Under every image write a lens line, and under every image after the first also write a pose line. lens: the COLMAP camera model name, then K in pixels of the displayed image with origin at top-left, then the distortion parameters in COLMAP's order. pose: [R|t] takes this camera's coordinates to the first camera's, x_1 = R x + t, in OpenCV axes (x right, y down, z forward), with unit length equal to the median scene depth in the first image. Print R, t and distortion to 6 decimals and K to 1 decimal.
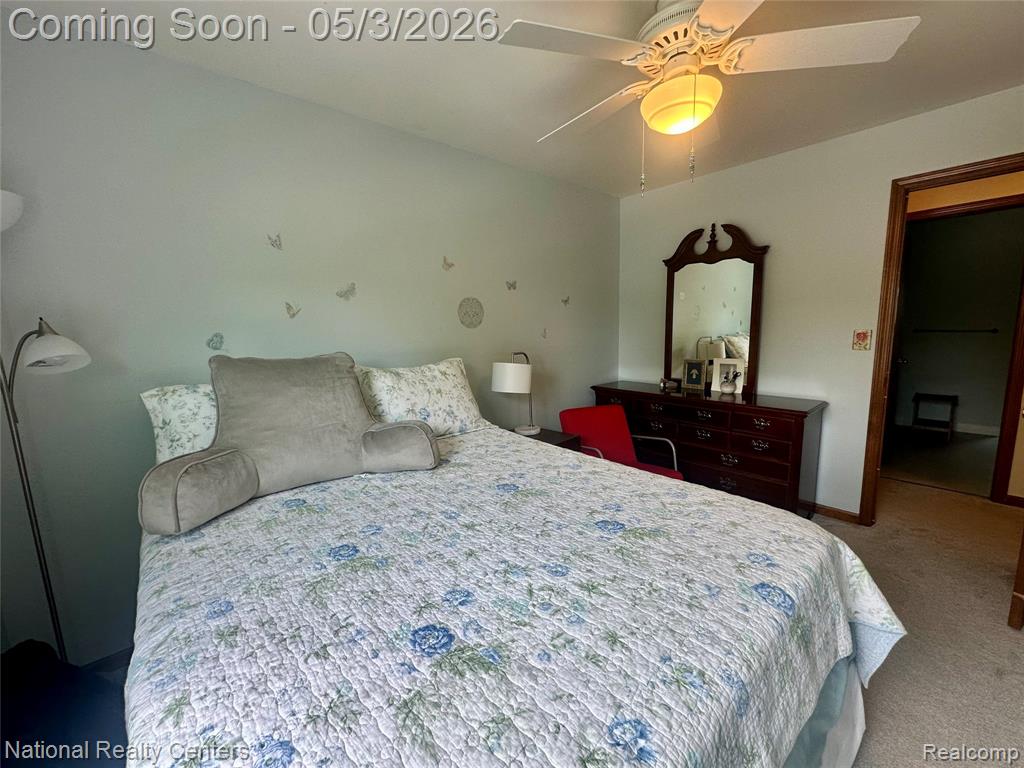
lens RADIAL K [[404.3, 0, 511.4], [0, 404.3, 385.6], [0, 0, 1]] dist [-0.006224, 0.001331]
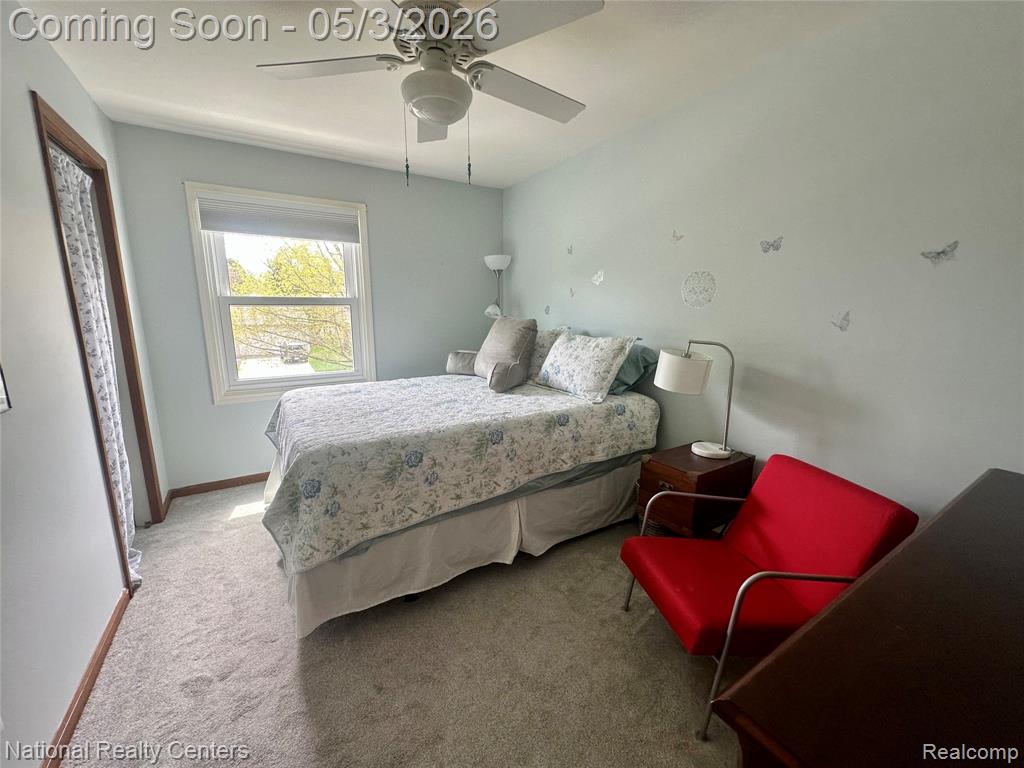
lens RADIAL K [[404.3, 0, 511.2], [0, 404.3, 380.6], [0, 0, 1]] dist [-0.006224, 0.001331]
pose [[-0.128413, 0.201943, -0.970942, 1.051519], [-0.142746, 0.965089, 0.219605, -0.159229], [0.981394, 0.166798, -0.095103, 0.933112]]
